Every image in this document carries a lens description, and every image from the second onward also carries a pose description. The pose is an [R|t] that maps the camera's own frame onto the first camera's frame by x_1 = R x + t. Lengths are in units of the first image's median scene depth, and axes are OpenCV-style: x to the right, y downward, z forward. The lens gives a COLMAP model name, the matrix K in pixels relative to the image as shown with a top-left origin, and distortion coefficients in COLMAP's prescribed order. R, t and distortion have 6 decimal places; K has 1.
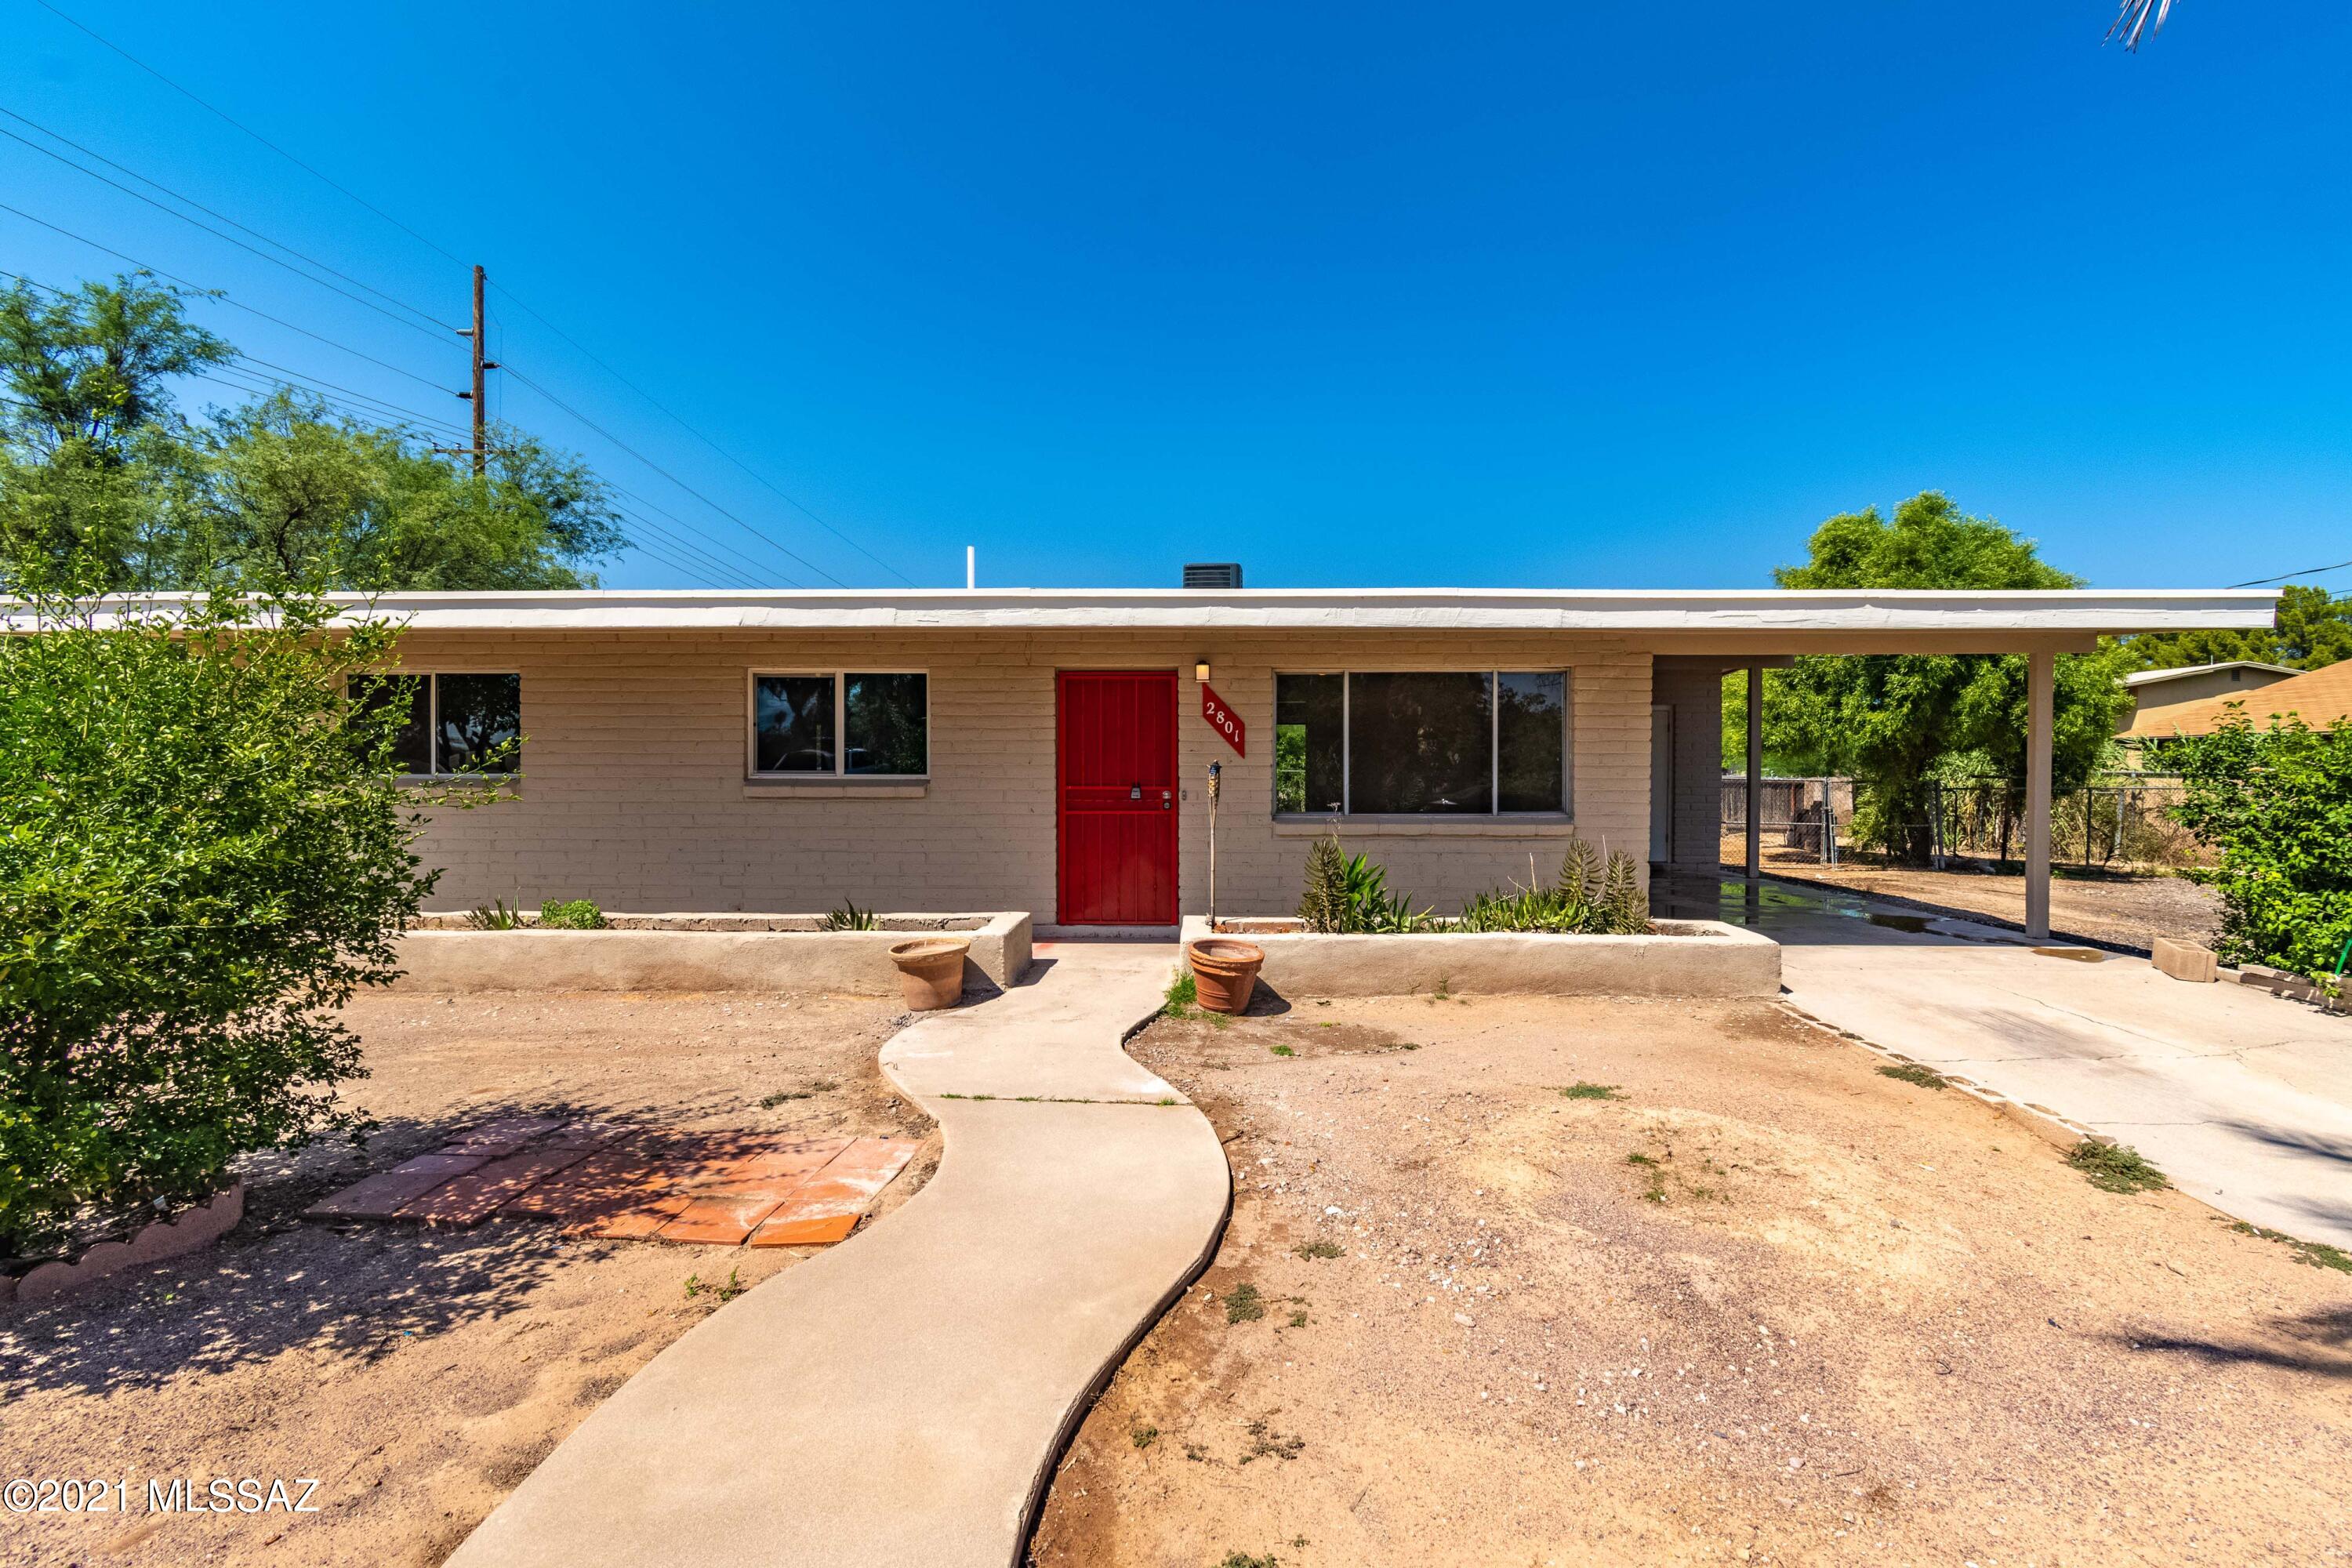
lens RADIAL K [[1005.0, 0, 1182.6], [0, 1005.0, 776.8], [0, 0, 1]] dist [0.002912, 0.000162]
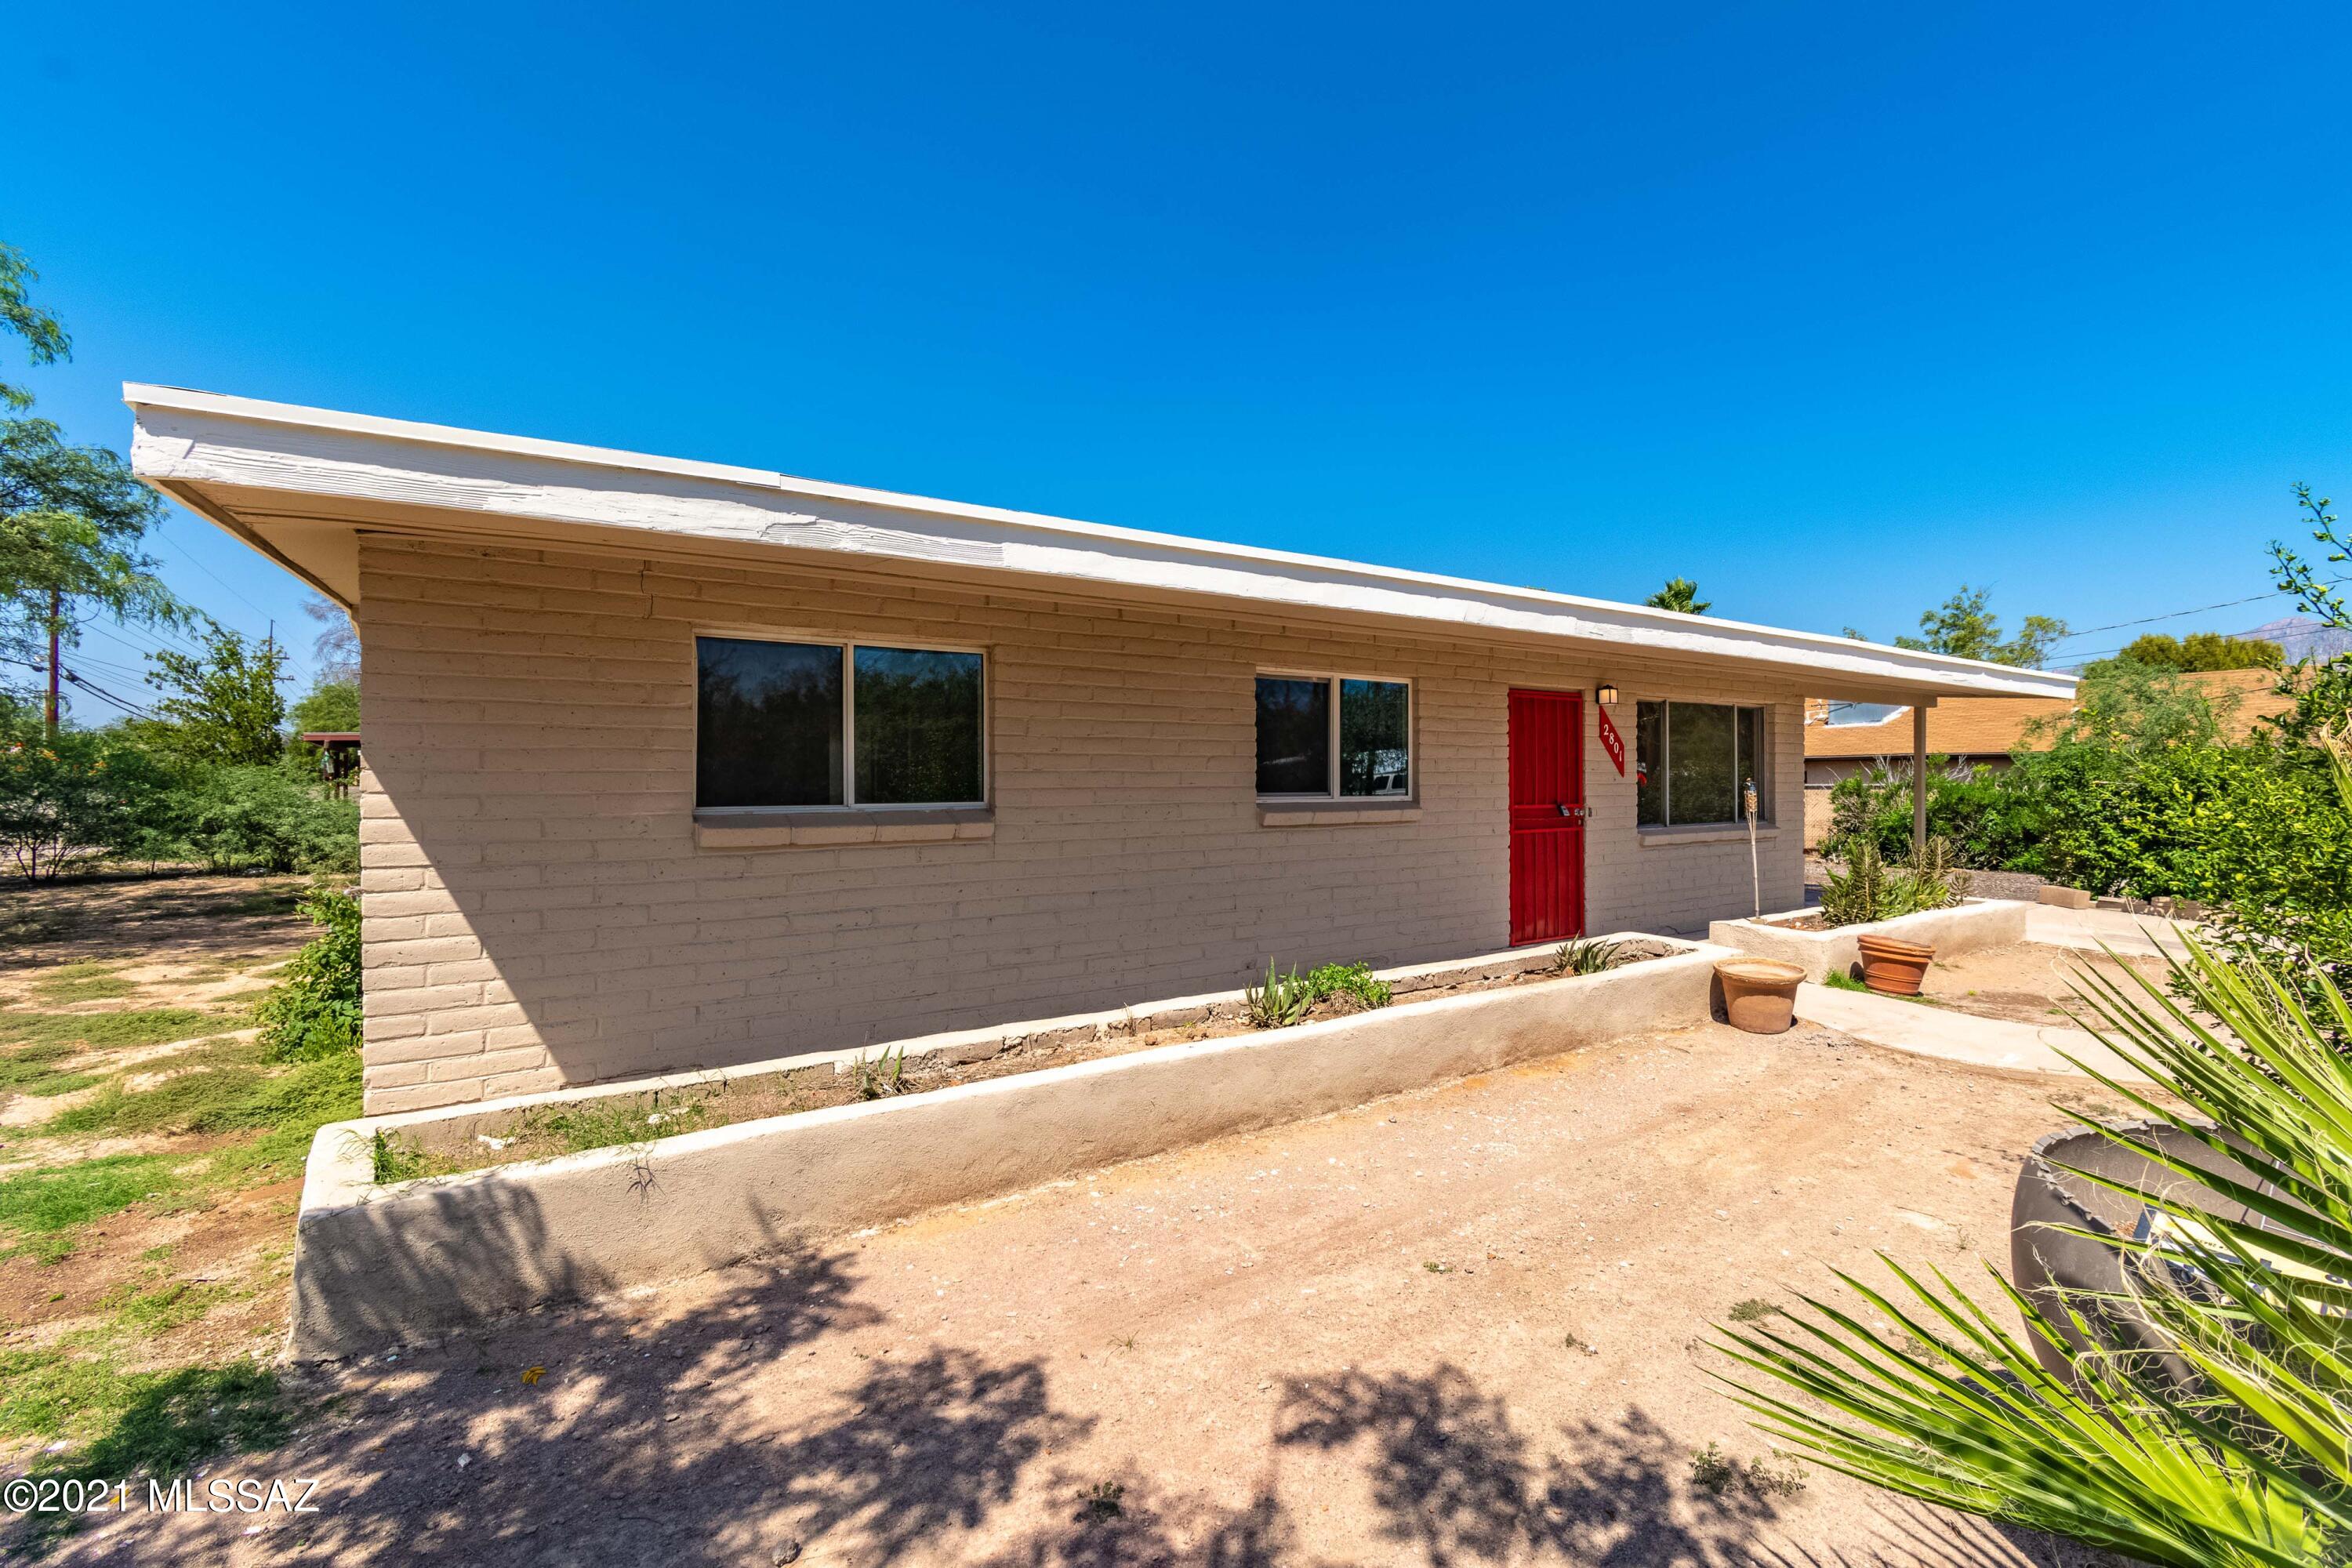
lens RADIAL K [[1005.0, 0, 1181.8], [0, 1005.0, 787.2], [0, 0, 1]] dist [0.002912, 0.000162]
pose [[0.825405, -0.007863, 0.564486, -0.939721], [0.012416, 0.999914, -0.004225, -0.008505], [-0.564404, 0.010496, 0.825432, 0.369742]]
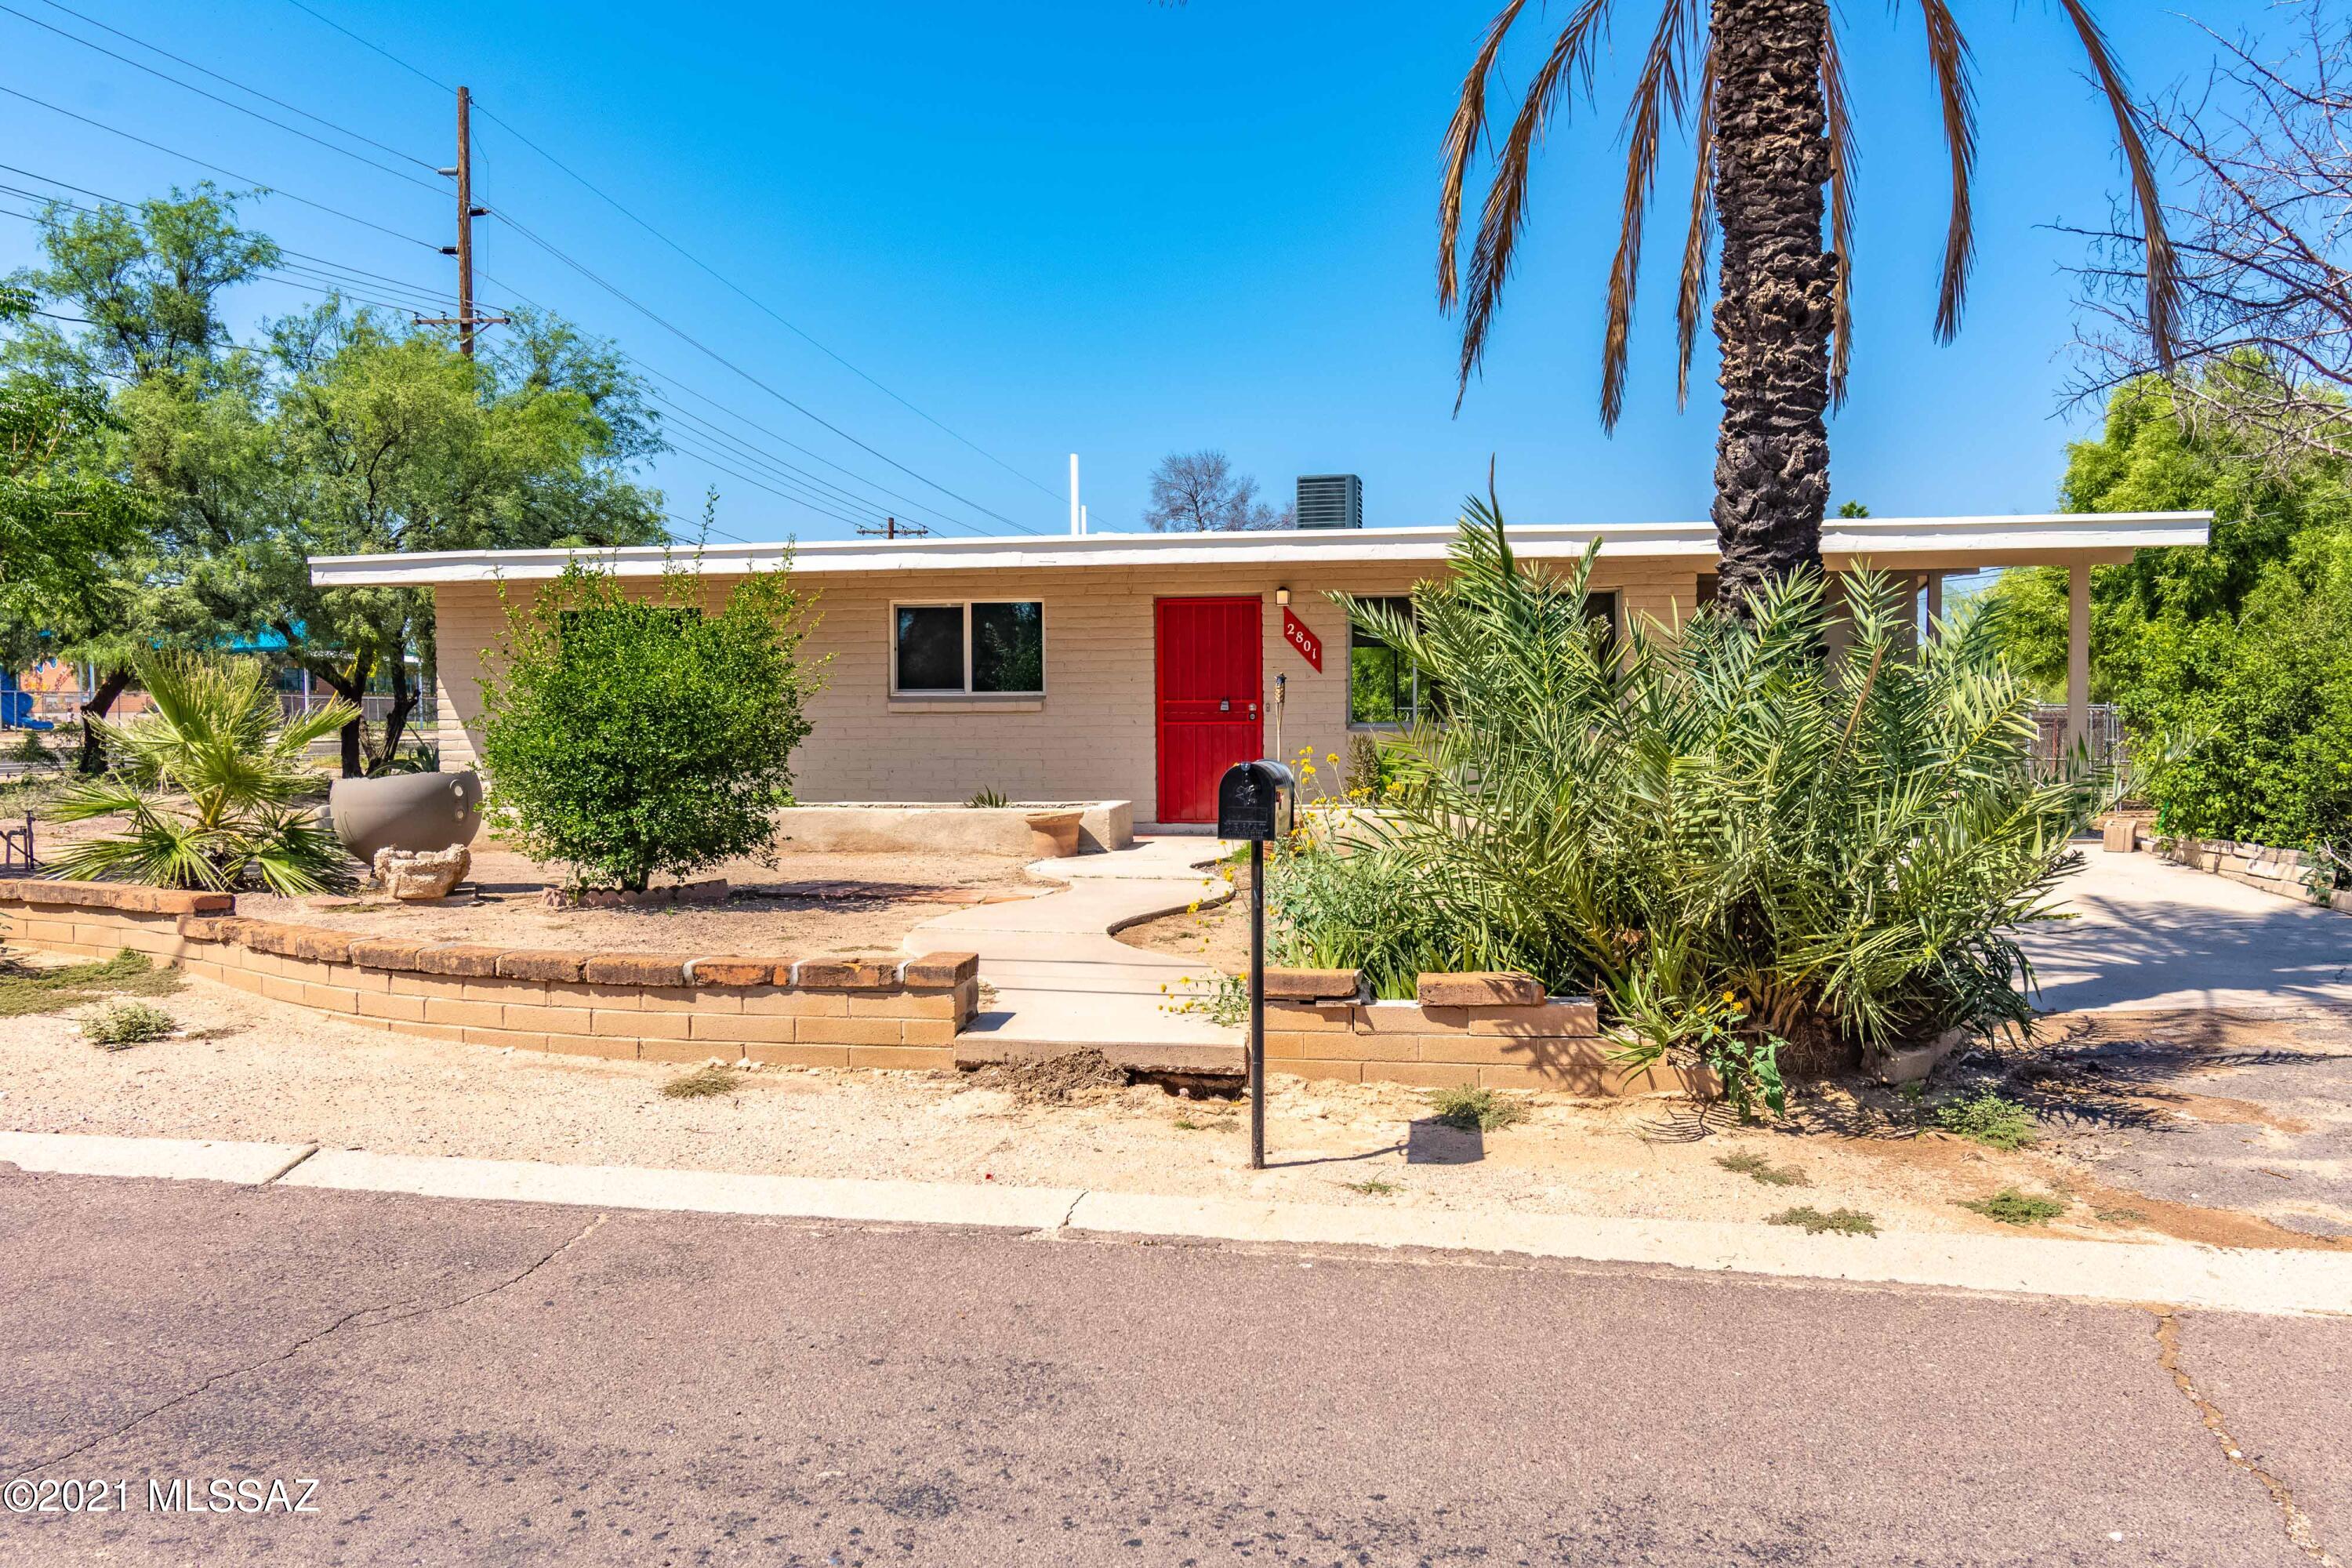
lens RADIAL K [[1686.9, 0, 1175.3], [0, 1686.9, 780.7], [0, 0, 1]] dist [-0.036686, -0.002263]
pose [[0.989801, -0.002886, -0.142429, 0.165959], [0.006099, 0.999737, 0.022126, 0.057591], [0.142328, -0.022769, 0.989558, -0.870908]]
